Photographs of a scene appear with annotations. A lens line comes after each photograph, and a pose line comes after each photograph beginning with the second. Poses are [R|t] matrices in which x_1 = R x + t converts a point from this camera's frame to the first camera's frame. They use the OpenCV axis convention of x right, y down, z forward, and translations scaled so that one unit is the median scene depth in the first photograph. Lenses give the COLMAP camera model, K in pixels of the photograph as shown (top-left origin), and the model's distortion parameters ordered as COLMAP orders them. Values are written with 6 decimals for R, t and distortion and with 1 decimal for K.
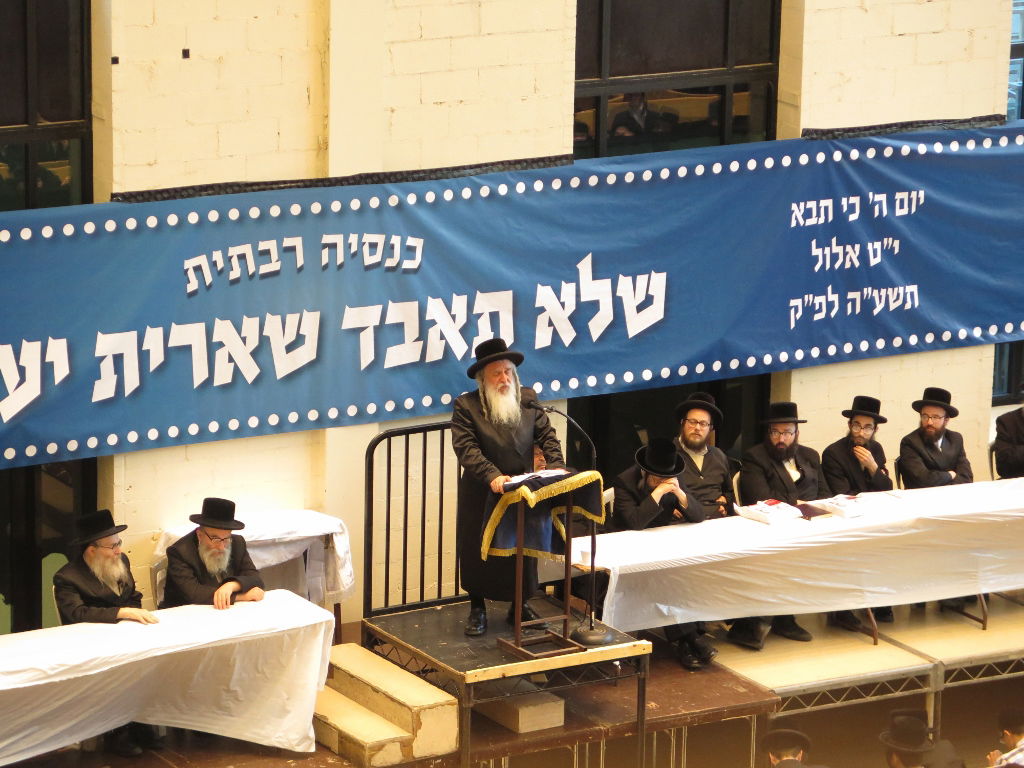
lens RADIAL K [[4218.6, 0, 512.3], [0, 4218.6, 310.1], [0, 0, 1]] dist [0.226541, 3.815710]
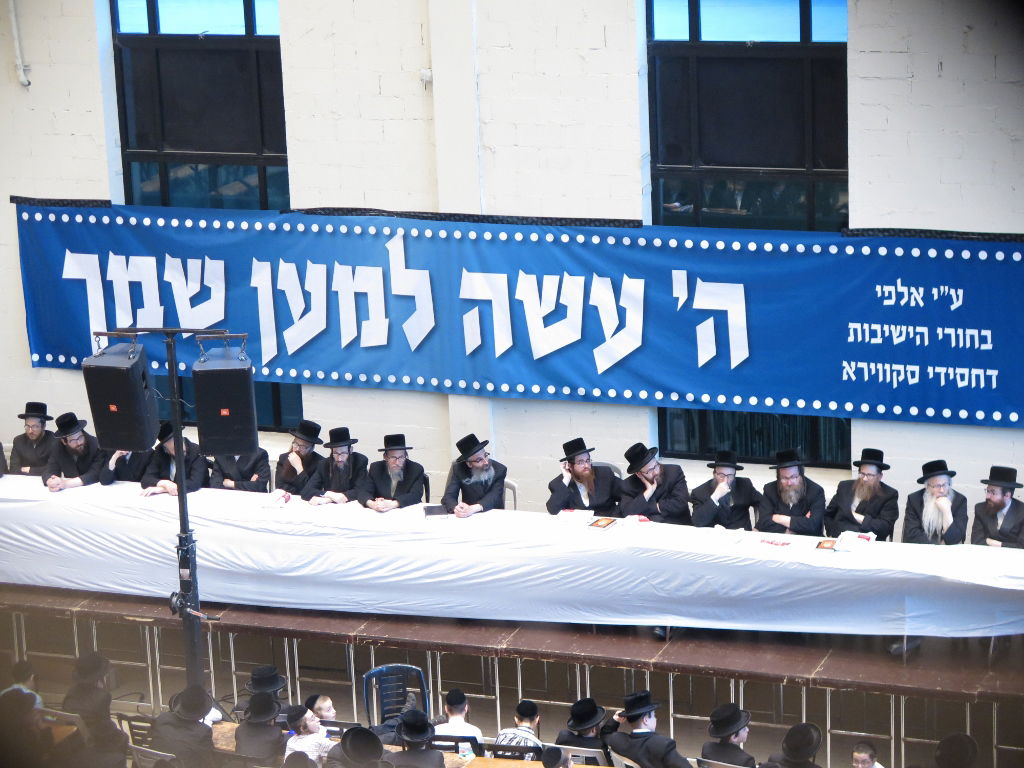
lens RADIAL K [[2922.2, 0, 553.2], [0, 2922.2, 386.5], [0, 0, 1]] dist [-0.017626, 0.460795]
pose [[0.603102, 0.159638, -0.781527, 0.731657], [-0.120874, 0.986745, 0.108279, -0.083058], [0.788453, 0.029163, 0.614403, 0.440306]]
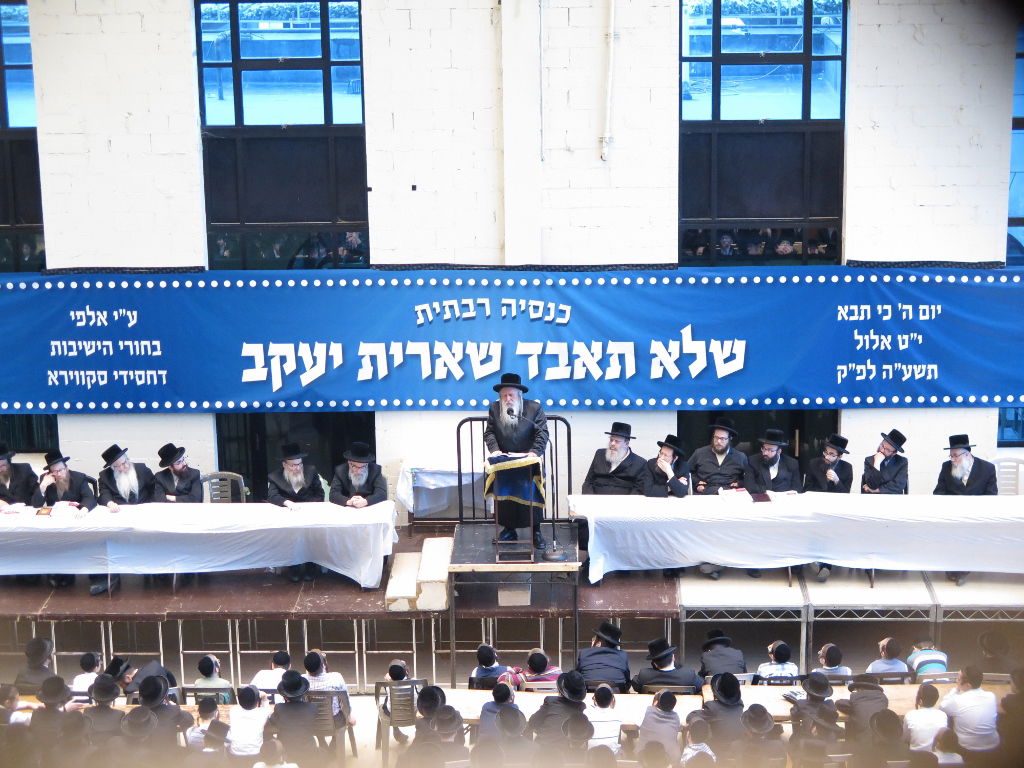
lens RADIAL K [[2179.4, 0, 512.5], [0, 2179.4, 360.4], [0, 0, 1]] dist [-0.064466, -0.406820]
pose [[0.845477, 0.107973, -0.522982, 0.417833], [-0.088603, 0.994135, 0.062005, -0.047382], [0.526610, -0.006086, 0.850085, 0.250102]]
